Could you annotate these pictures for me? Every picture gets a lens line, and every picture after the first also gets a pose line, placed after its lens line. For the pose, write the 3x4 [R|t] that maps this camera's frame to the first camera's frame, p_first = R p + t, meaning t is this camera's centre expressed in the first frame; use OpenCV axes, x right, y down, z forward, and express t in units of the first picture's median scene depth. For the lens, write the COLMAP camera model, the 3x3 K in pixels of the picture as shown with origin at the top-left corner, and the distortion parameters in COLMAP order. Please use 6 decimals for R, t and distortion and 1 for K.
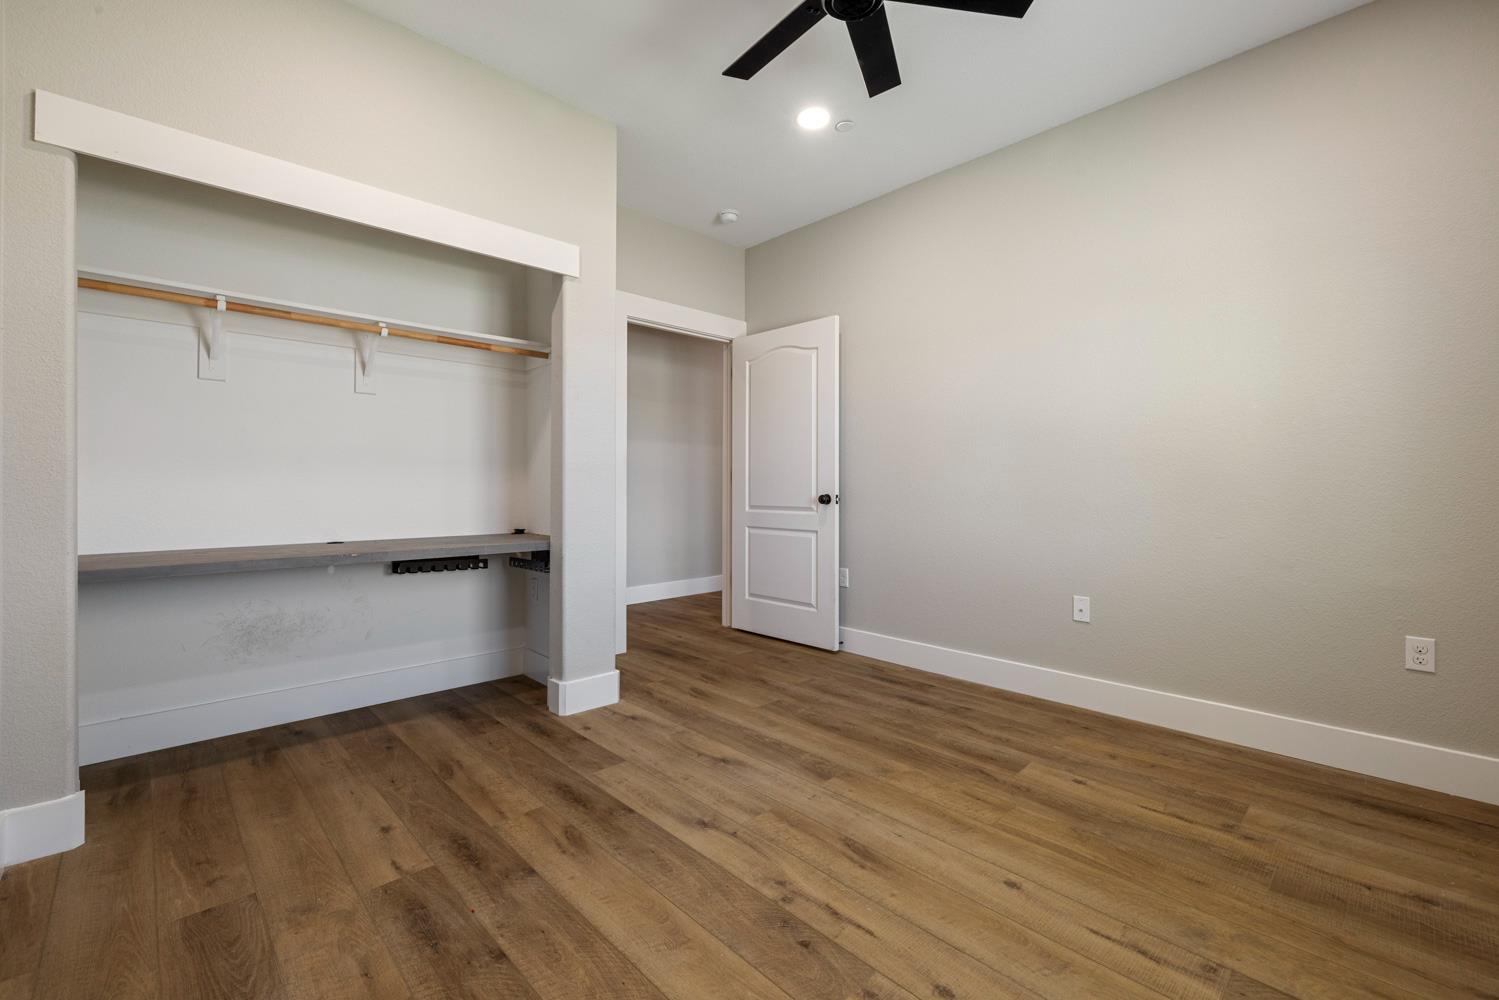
lens RADIAL K [[635.5, 0, 748.1], [0, 635.5, 493.7], [0, 0, 1]] dist [0.001783, 0.000170]
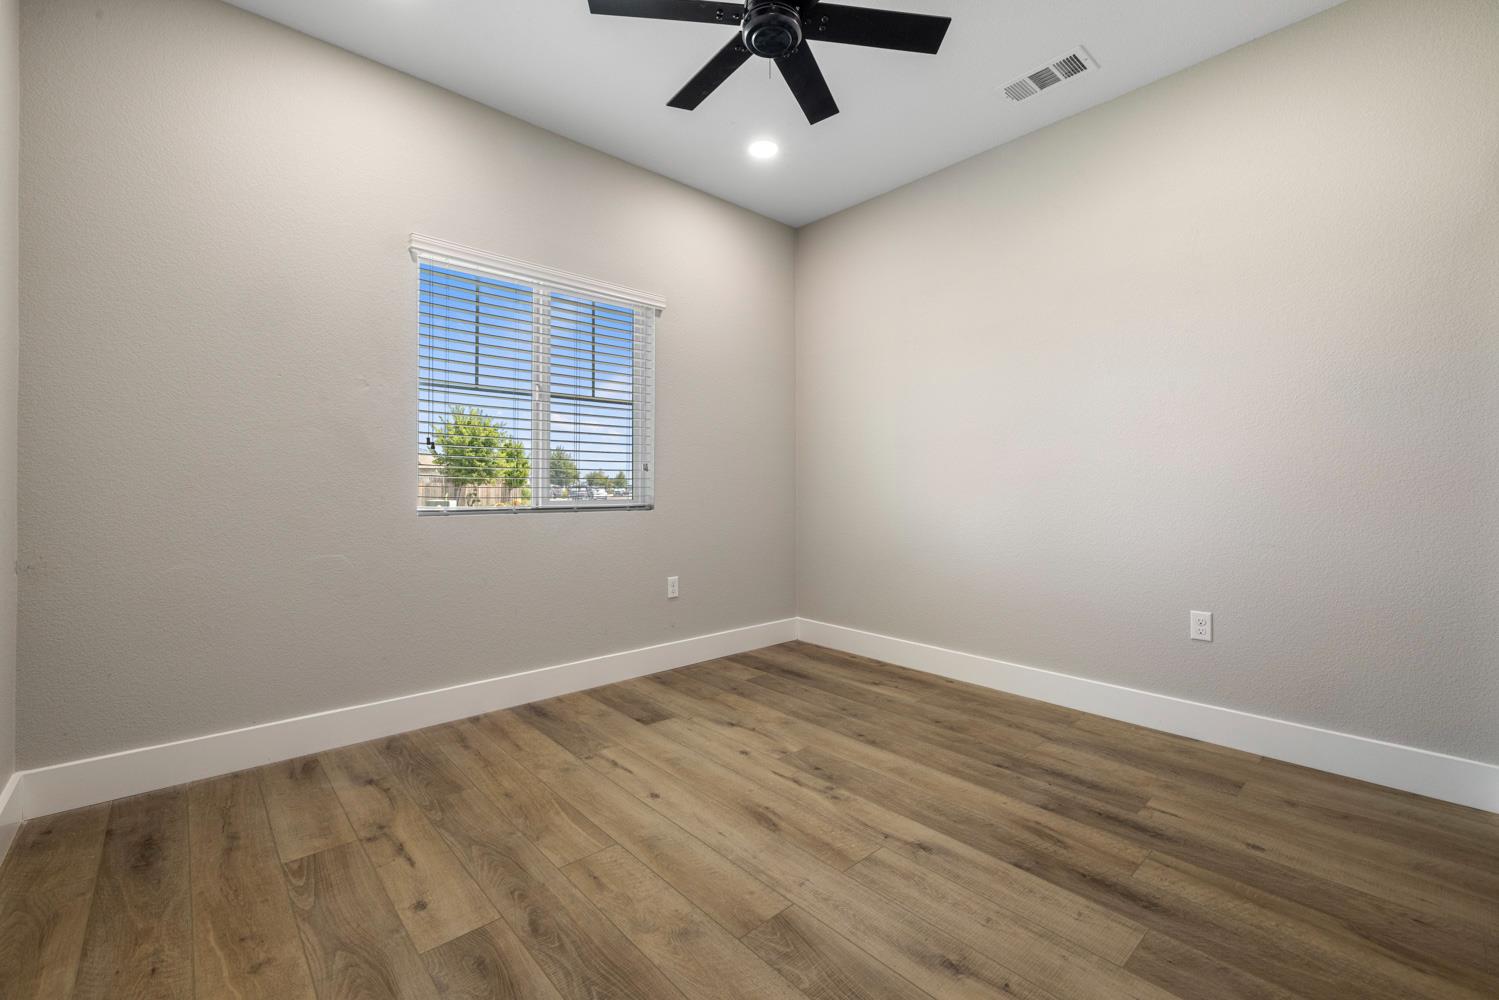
lens RADIAL K [[635.5, 0, 748.1], [0, 635.5, 493.7], [0, 0, 1]] dist [0.001783, 0.000170]
pose [[-0.999393, -0.004137, 0.034586, 0.162862], [-0.003377, 0.999753, 0.021985, -0.021156], [-0.034669, 0.021855, -0.999160, 1.998639]]
